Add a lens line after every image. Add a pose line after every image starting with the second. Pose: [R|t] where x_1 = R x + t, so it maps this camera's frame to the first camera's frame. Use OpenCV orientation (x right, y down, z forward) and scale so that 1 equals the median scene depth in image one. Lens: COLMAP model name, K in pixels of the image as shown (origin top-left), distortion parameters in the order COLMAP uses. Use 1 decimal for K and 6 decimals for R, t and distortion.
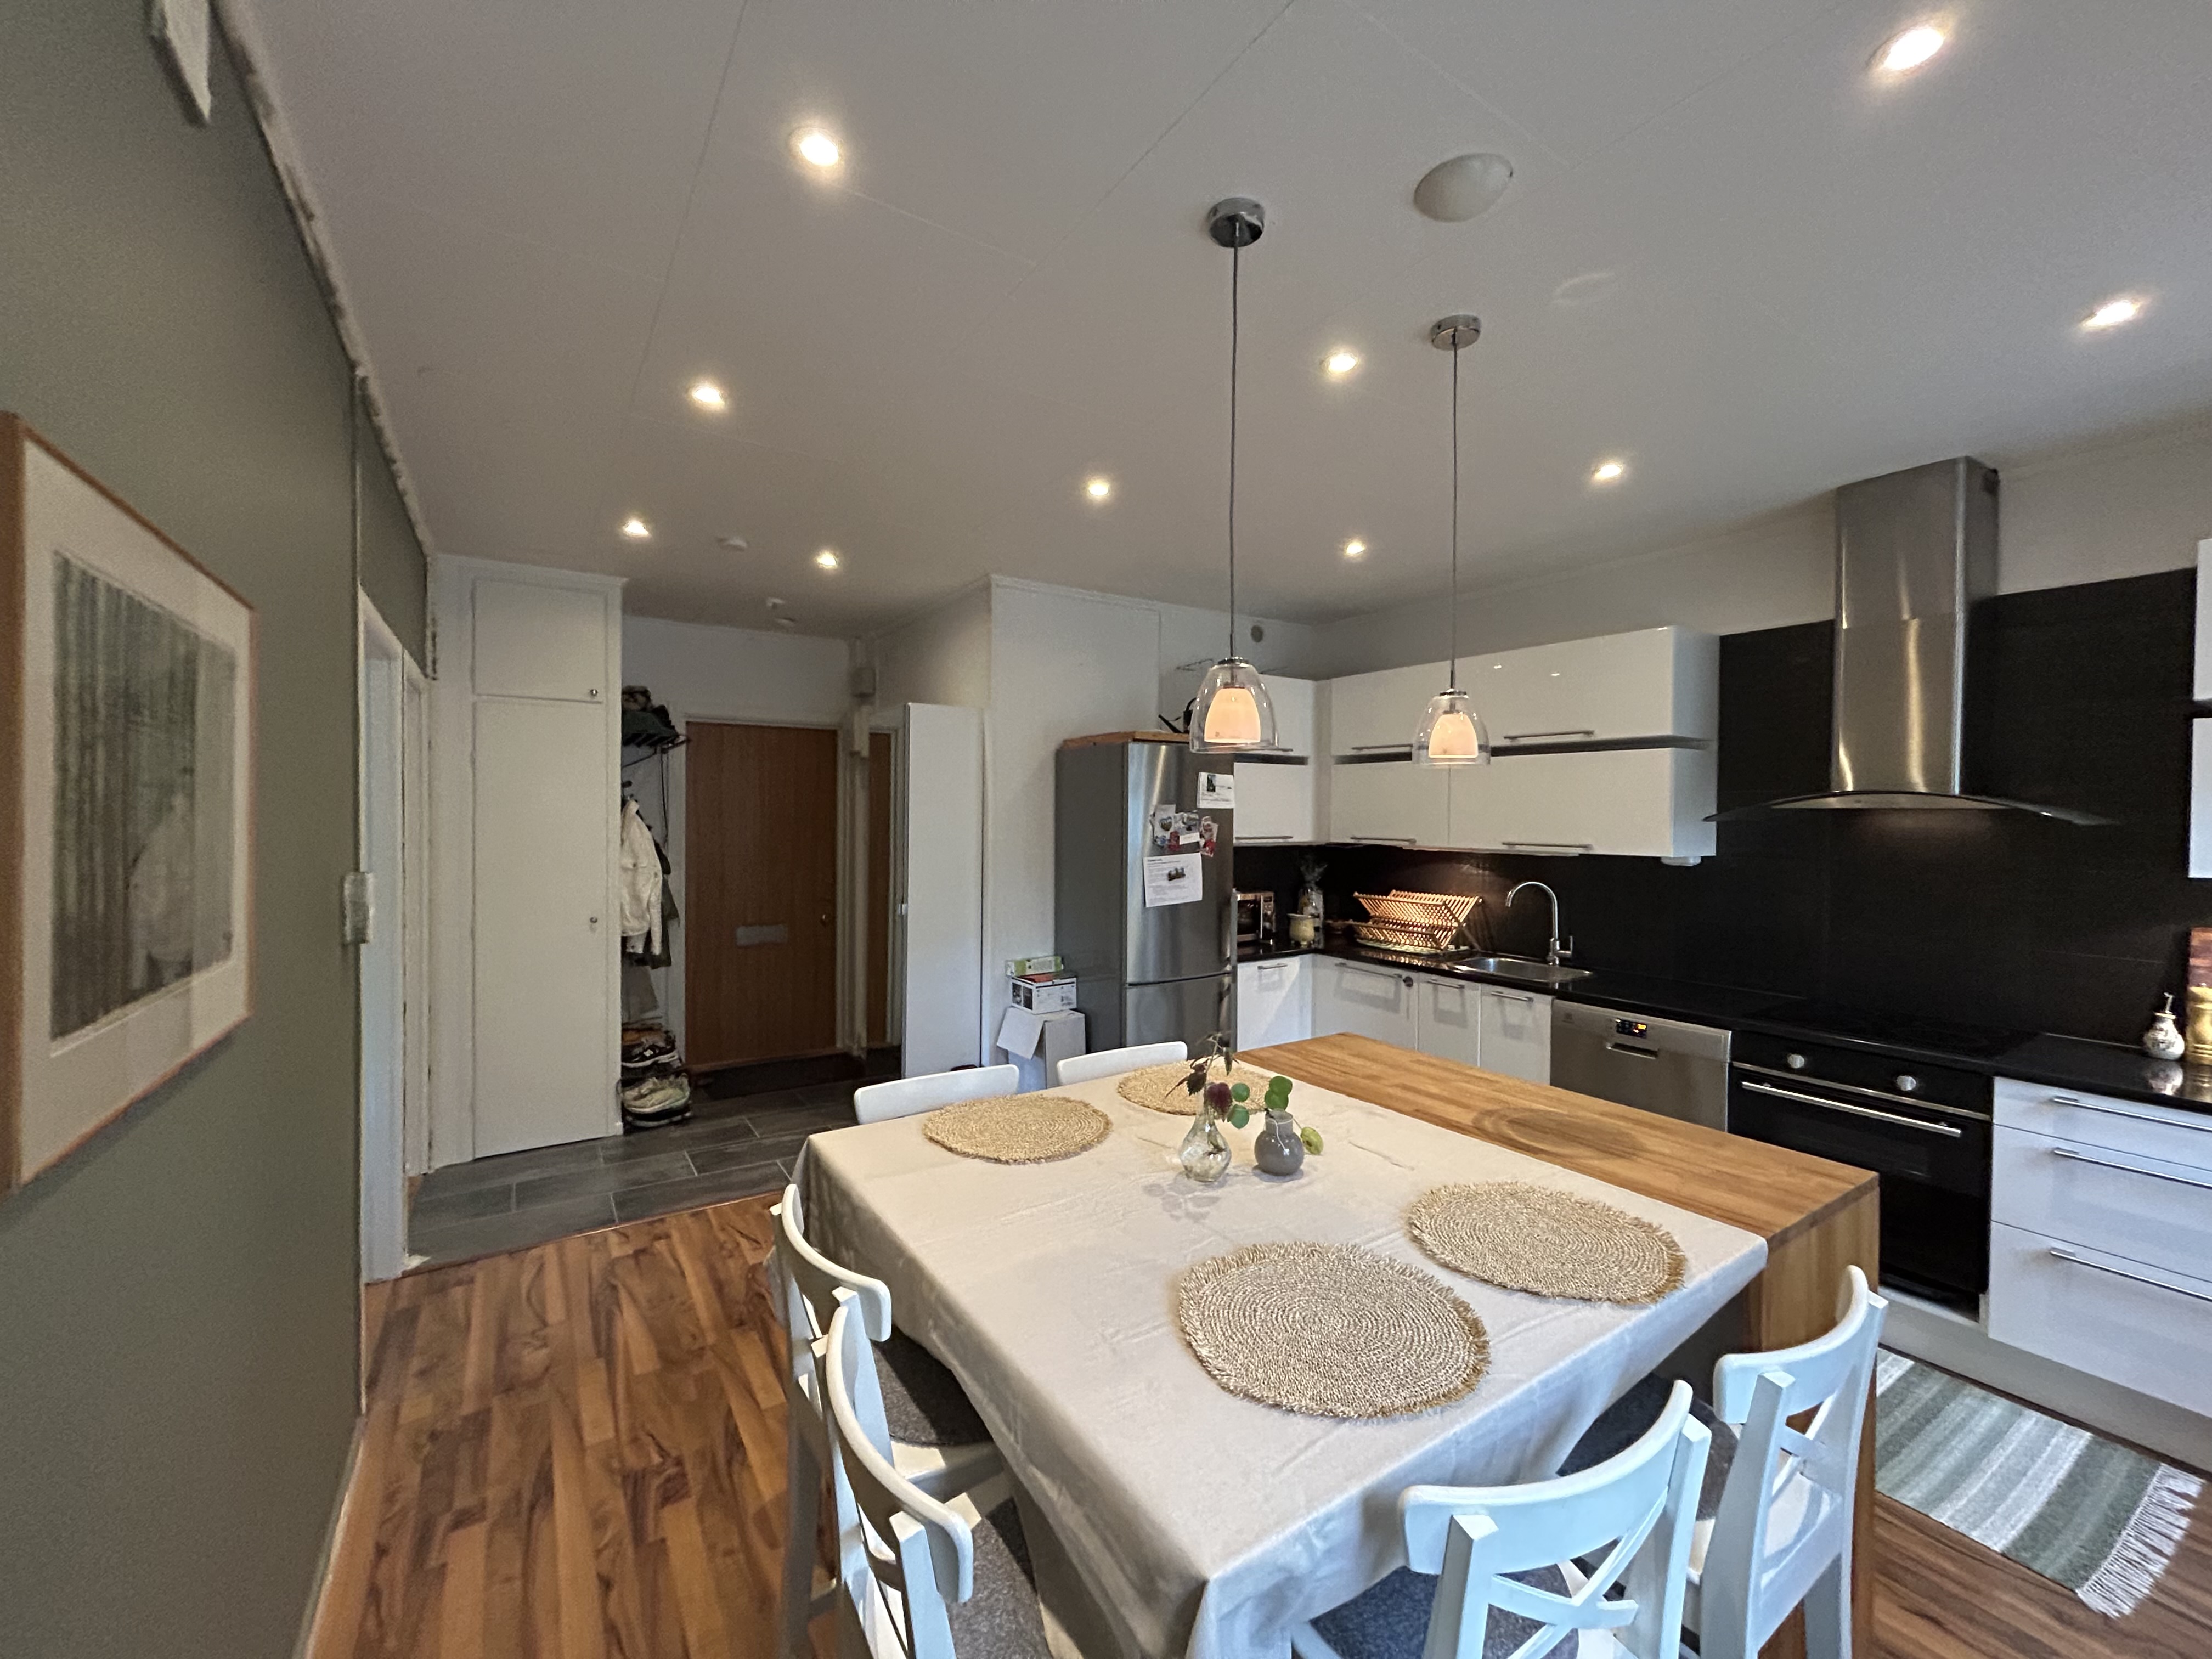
lens RADIAL K [[895.3, 0, 1100.4], [0, 895.3, 821.9], [0, 0, 1]] dist [-0.003897, 0.001003]
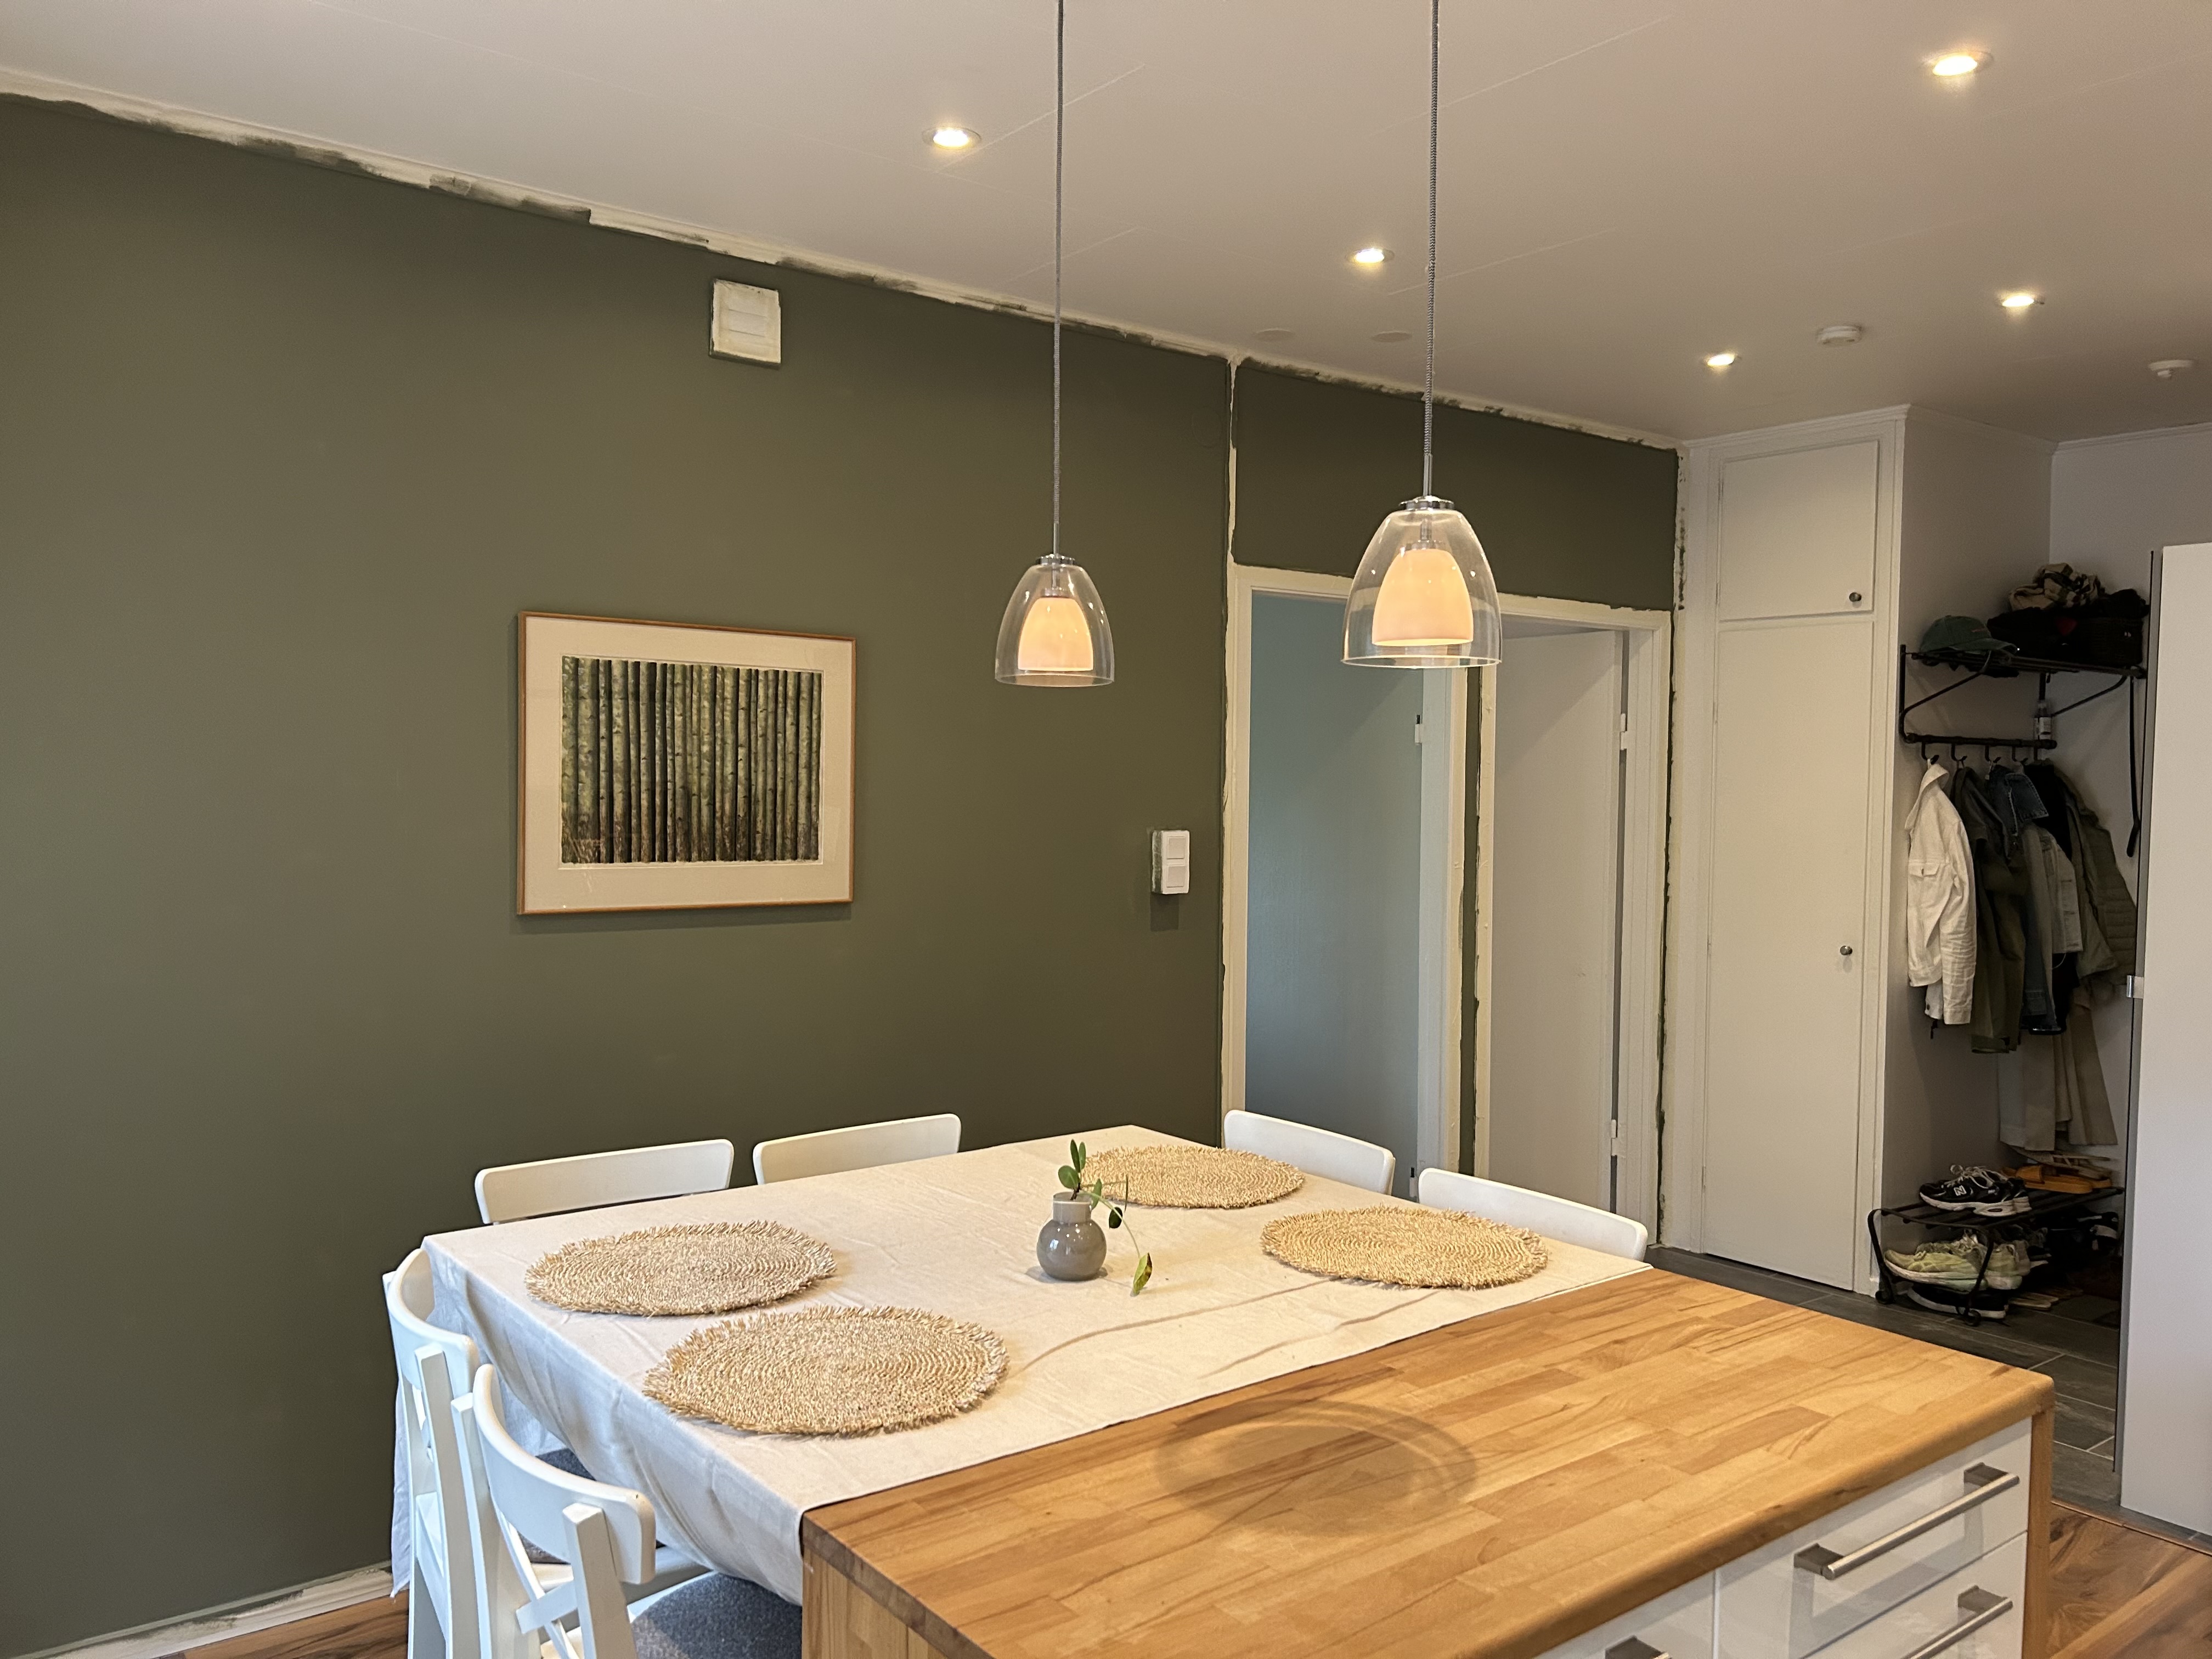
lens RADIAL K [[1667.2, 0, 1099.1], [0, 1667.2, 828.1], [0, 0, 1]] dist [0.045900, -0.044318]
pose [[0.079737, 0.026265, -0.996470, 1.038479], [-0.020214, 0.999490, 0.024727, 0.004073], [0.996611, 0.018171, 0.080227, 0.630602]]
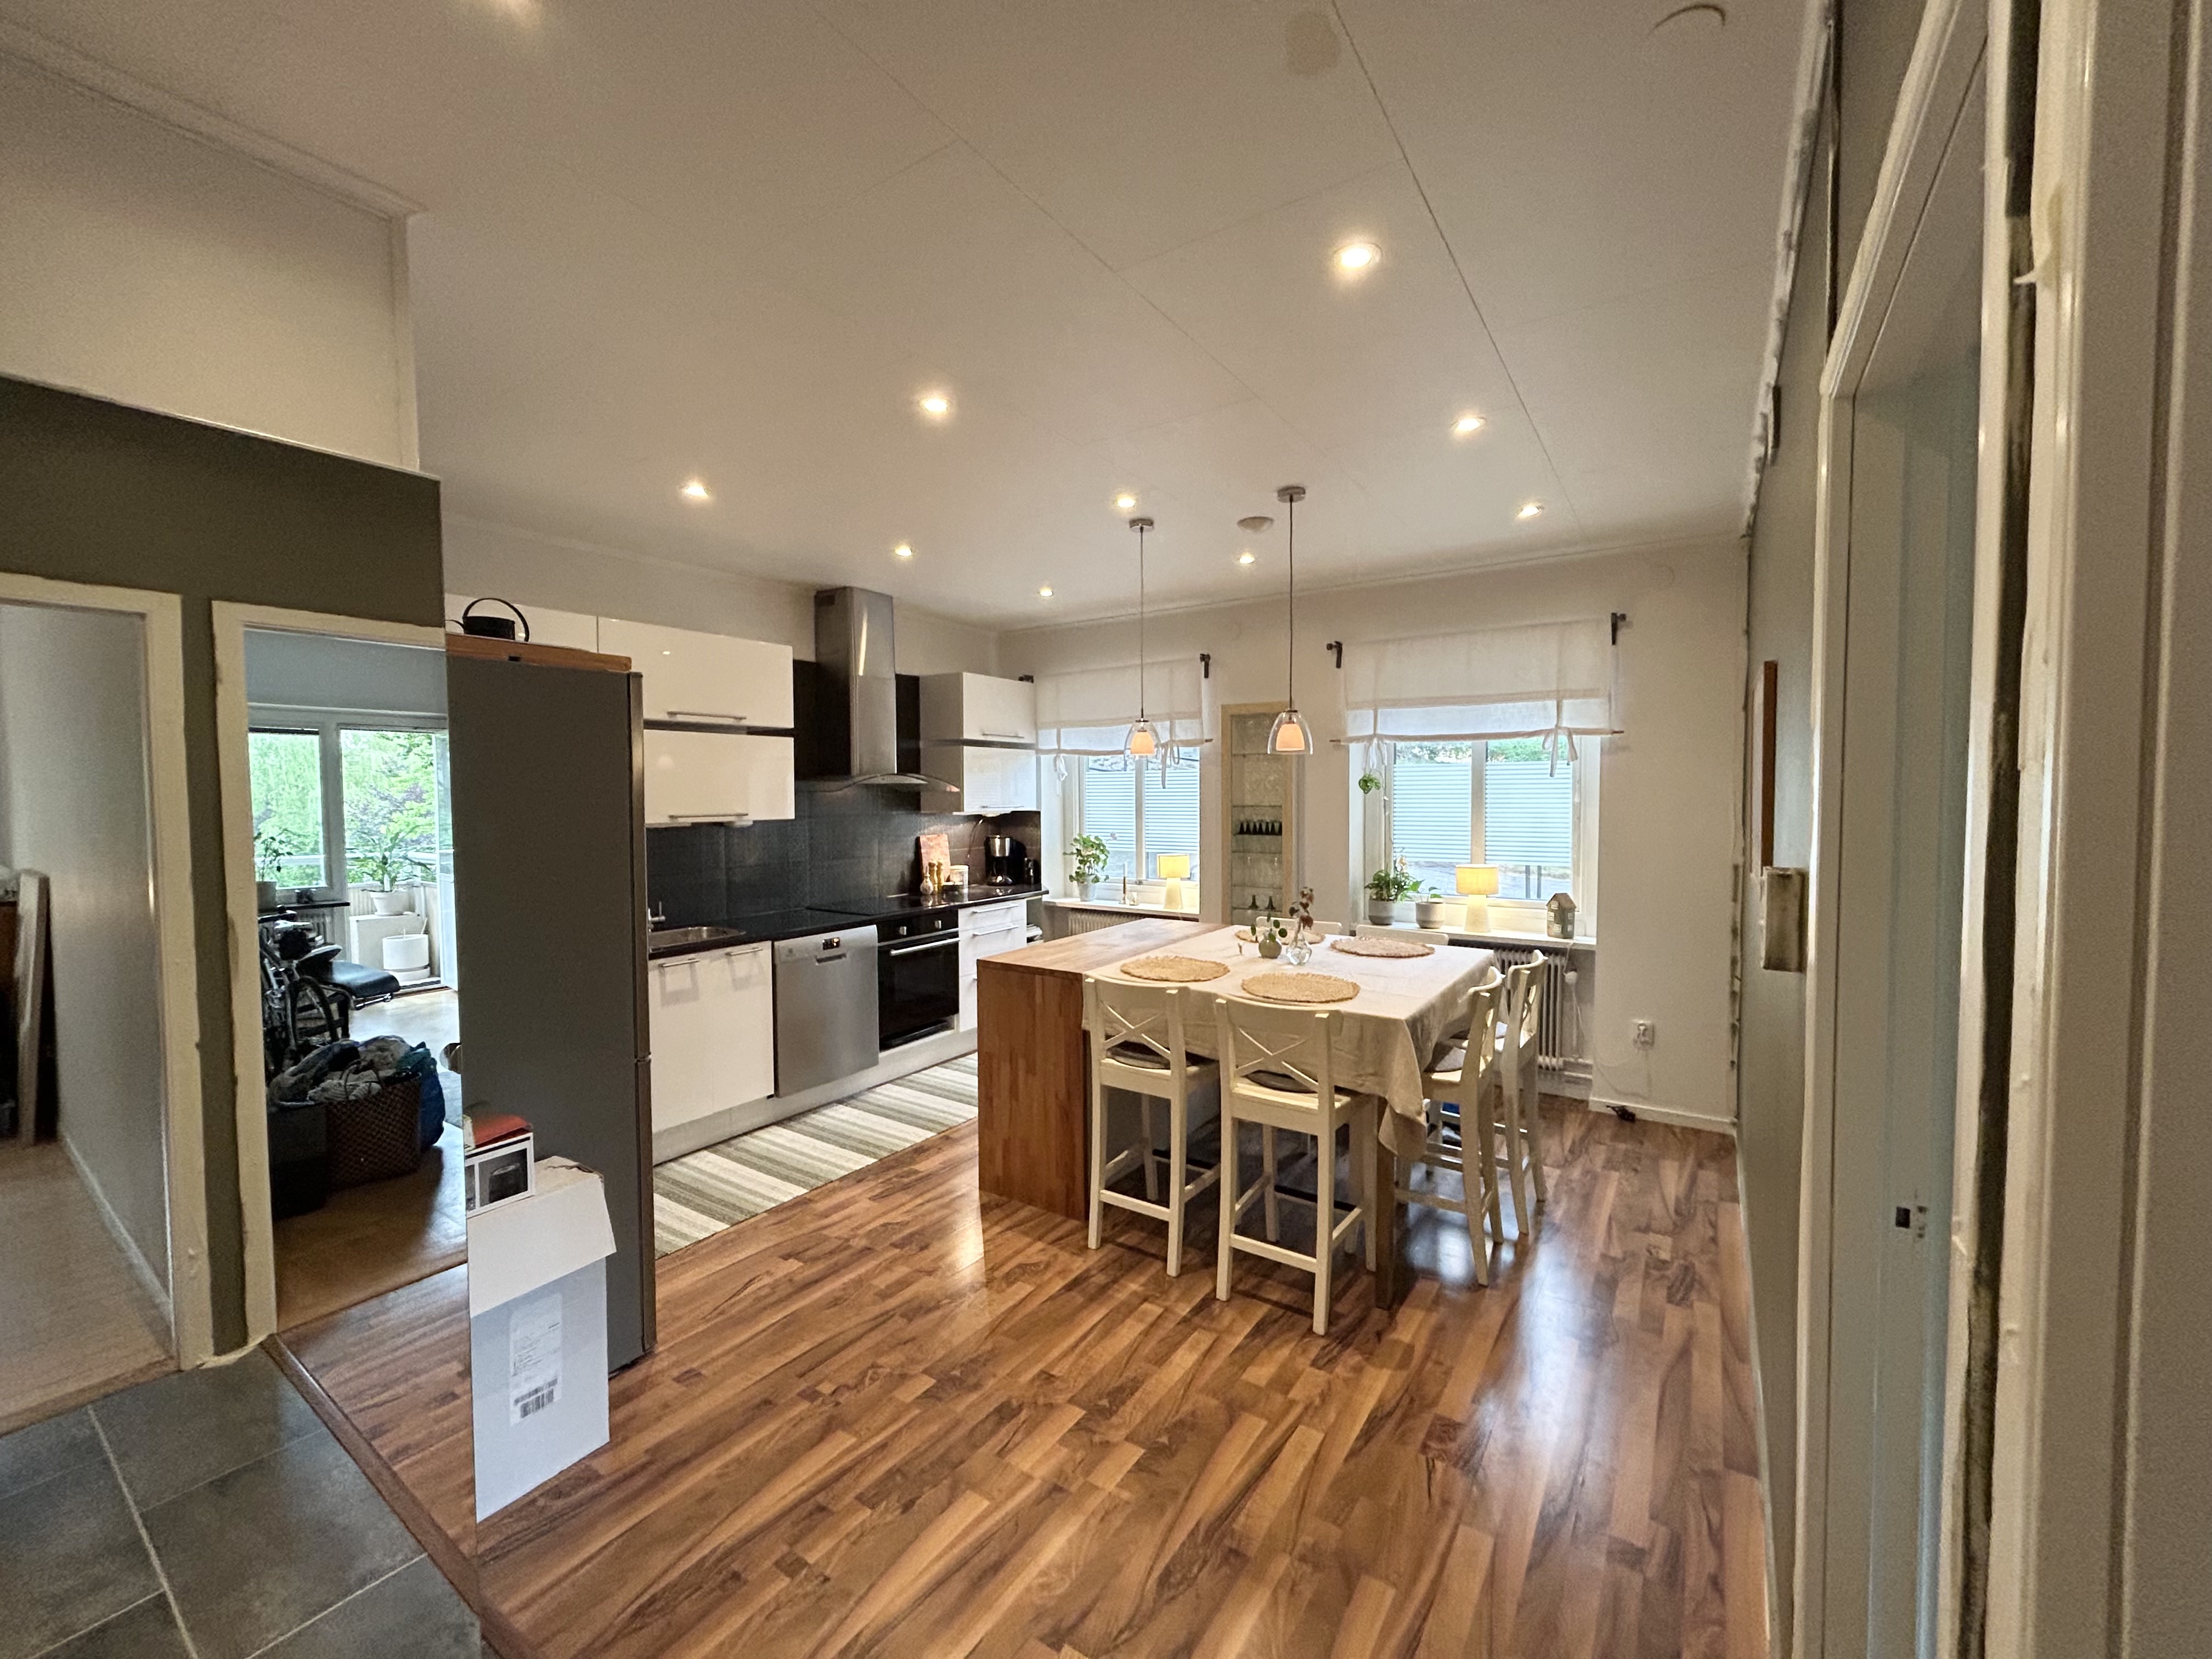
lens RADIAL K [[895.3, 0, 1110.5], [0, 895.3, 827.2], [0, 0, 1]] dist [-0.003897, 0.001003]
pose [[-0.396882, -0.041449, 0.916933, -1.075884], [0.014271, 0.998580, 0.051316, -0.013948], [-0.917759, 0.033452, -0.395727, 1.502031]]
